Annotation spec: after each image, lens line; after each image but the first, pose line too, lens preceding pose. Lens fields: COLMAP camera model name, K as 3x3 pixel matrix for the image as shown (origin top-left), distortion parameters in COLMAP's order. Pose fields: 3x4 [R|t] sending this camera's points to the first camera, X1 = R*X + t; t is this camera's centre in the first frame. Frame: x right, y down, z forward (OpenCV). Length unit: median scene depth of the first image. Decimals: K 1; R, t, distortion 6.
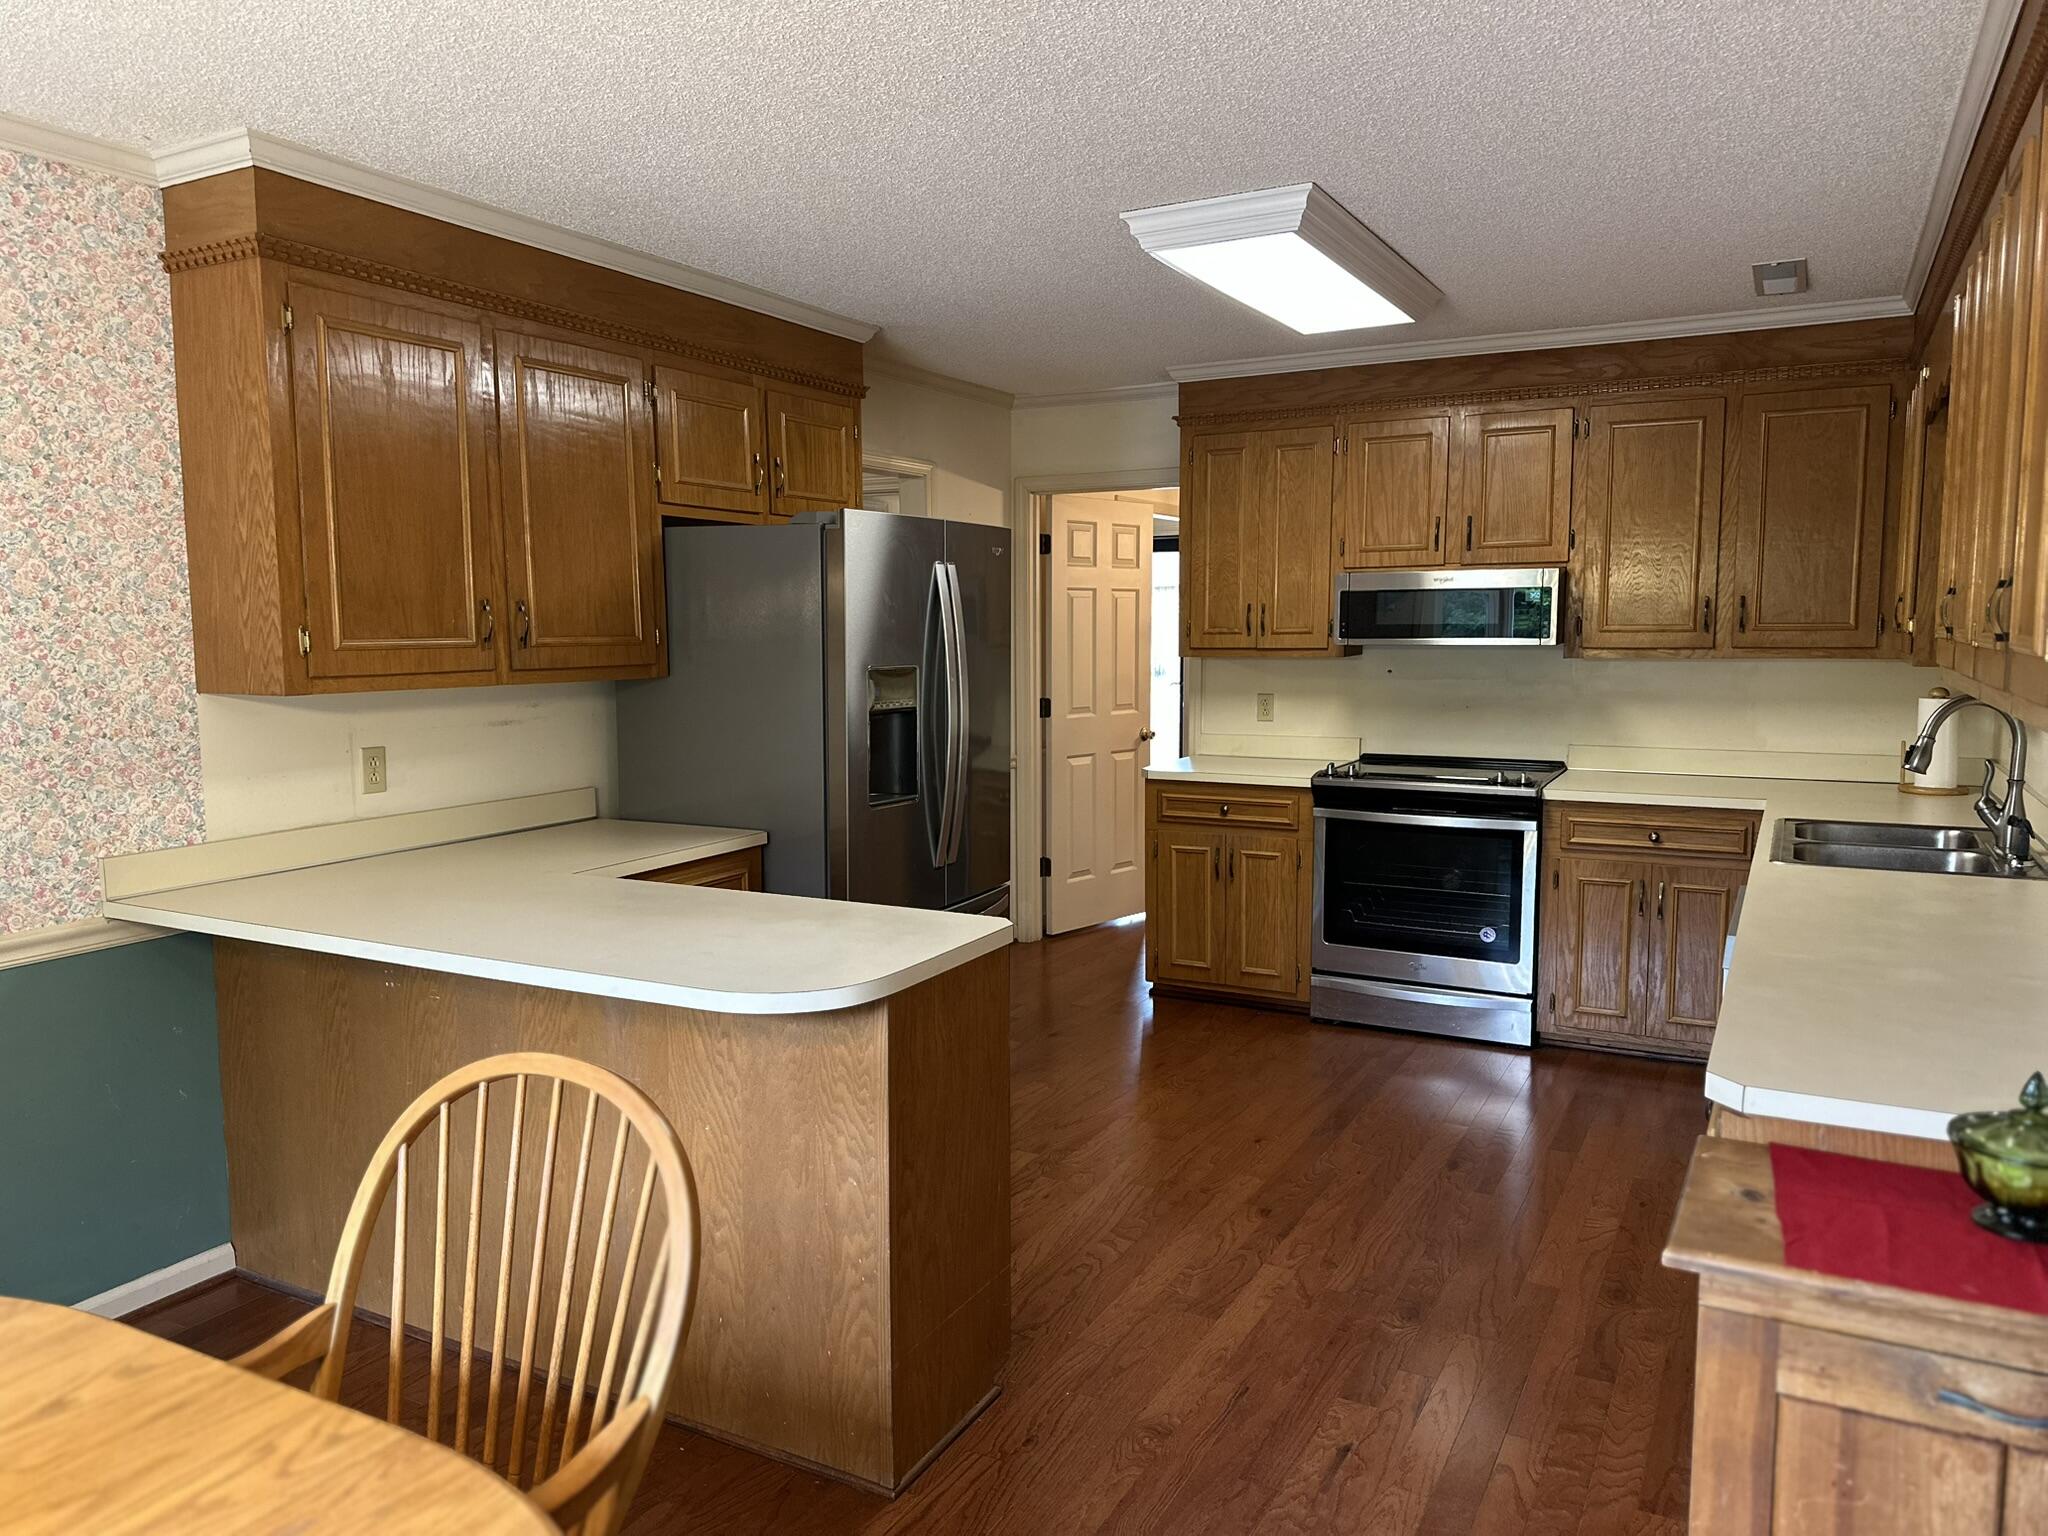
lens RADIAL K [[1448.0, 0, 1024.0], [0, 1448.0, 768.0], [0, 0, 1]] dist [0.157052, -0.277455]
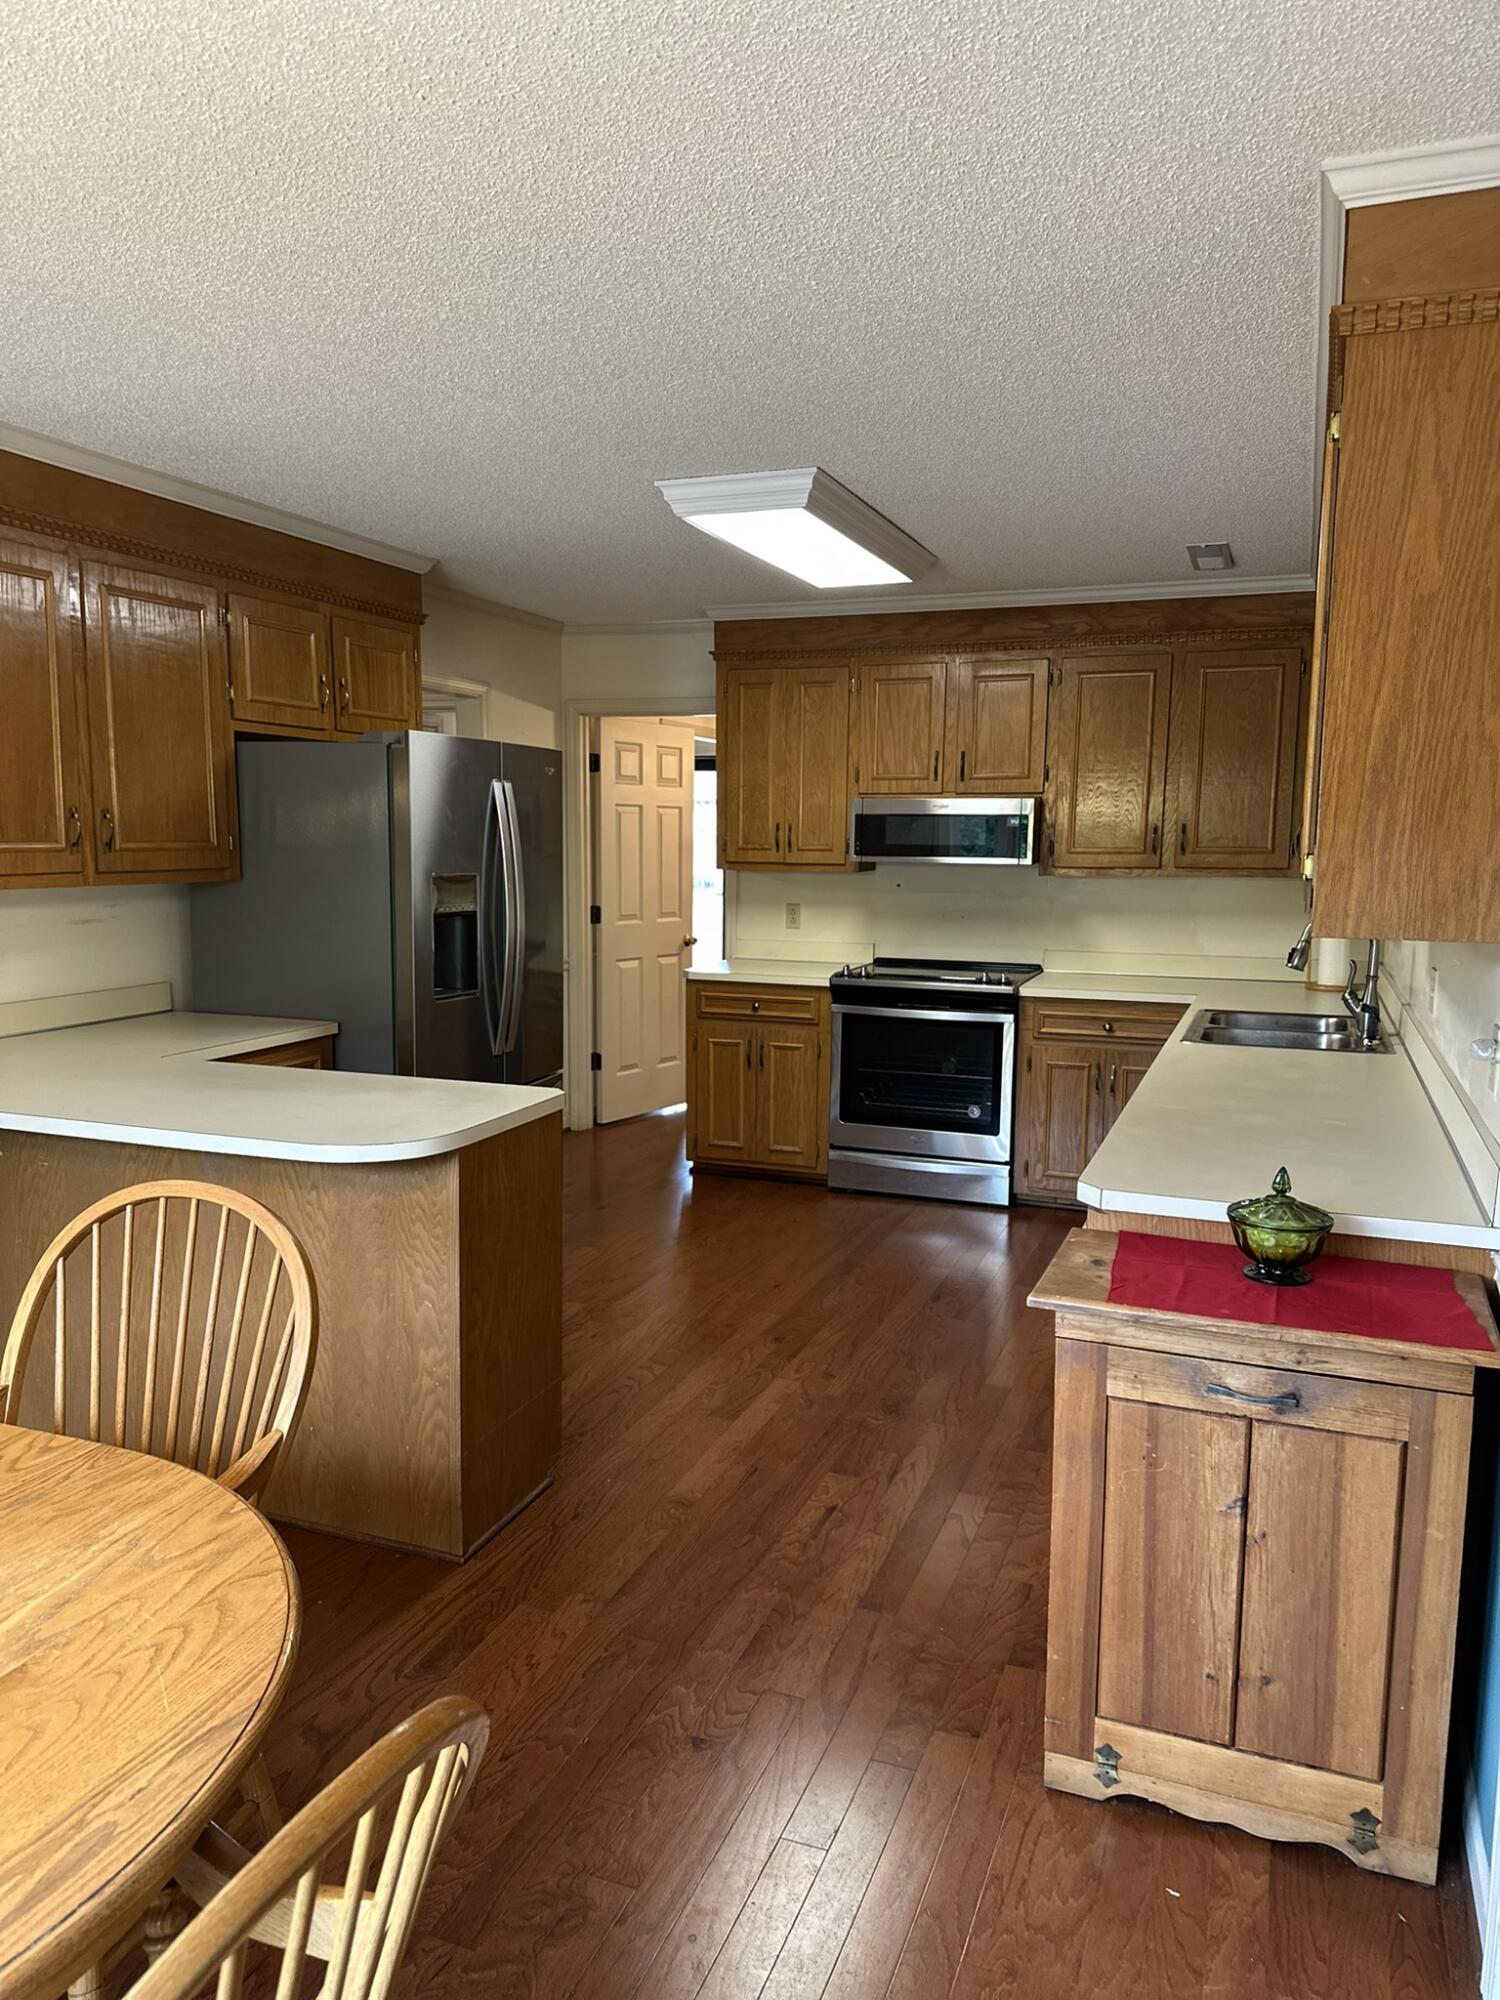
lens RADIAL K [[1414.0, 0, 762.7], [0, 1414.0, 1026.1], [0, 0, 1]] dist [0.157052, -0.277455]
pose [[0.991614, -0.001452, 0.129224, 0.002306], [-0.003005, 0.999407, 0.034293, 0.008394], [-0.129198, -0.034394, 0.991022, -0.117614]]
